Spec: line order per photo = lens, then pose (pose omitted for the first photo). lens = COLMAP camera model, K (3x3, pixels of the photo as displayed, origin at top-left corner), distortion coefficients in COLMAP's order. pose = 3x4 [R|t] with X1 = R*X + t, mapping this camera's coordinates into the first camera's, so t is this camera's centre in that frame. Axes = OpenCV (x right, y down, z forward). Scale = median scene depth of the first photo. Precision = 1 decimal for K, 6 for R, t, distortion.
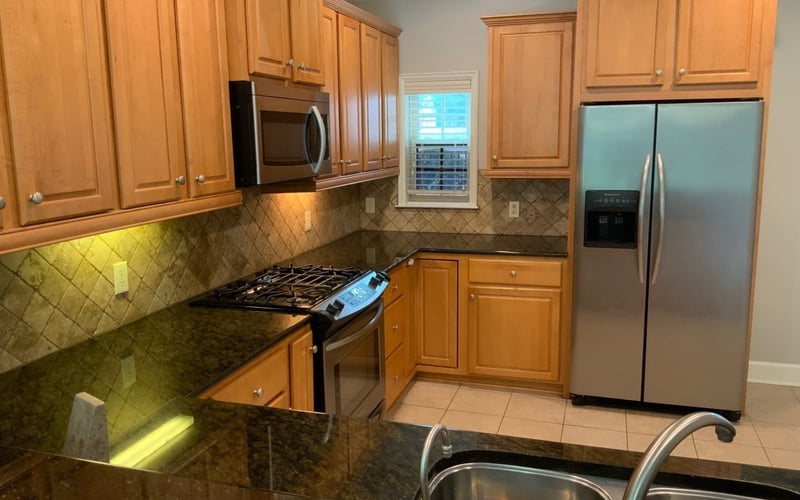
lens RADIAL K [[659.3, 0, 399.2], [0, 659.3, 250.2], [0, 0, 1]] dist [0.050018, 0.000698]
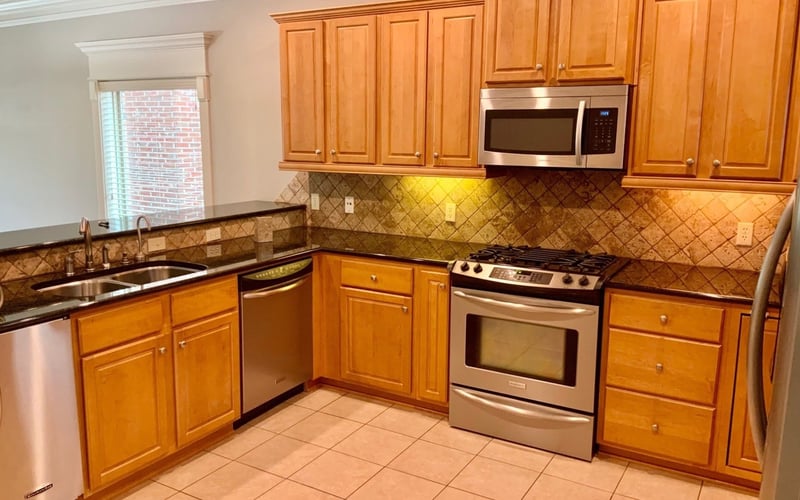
lens RADIAL K [[659.3, 0, 398.6], [0, 659.3, 248.4], [0, 0, 1]] dist [0.050018, 0.000698]
pose [[-0.231446, 0.166635, -0.958471, 1.128958], [-0.181723, 0.960475, 0.210864, -0.183124], [0.955725, 0.222979, -0.192017, 1.108204]]
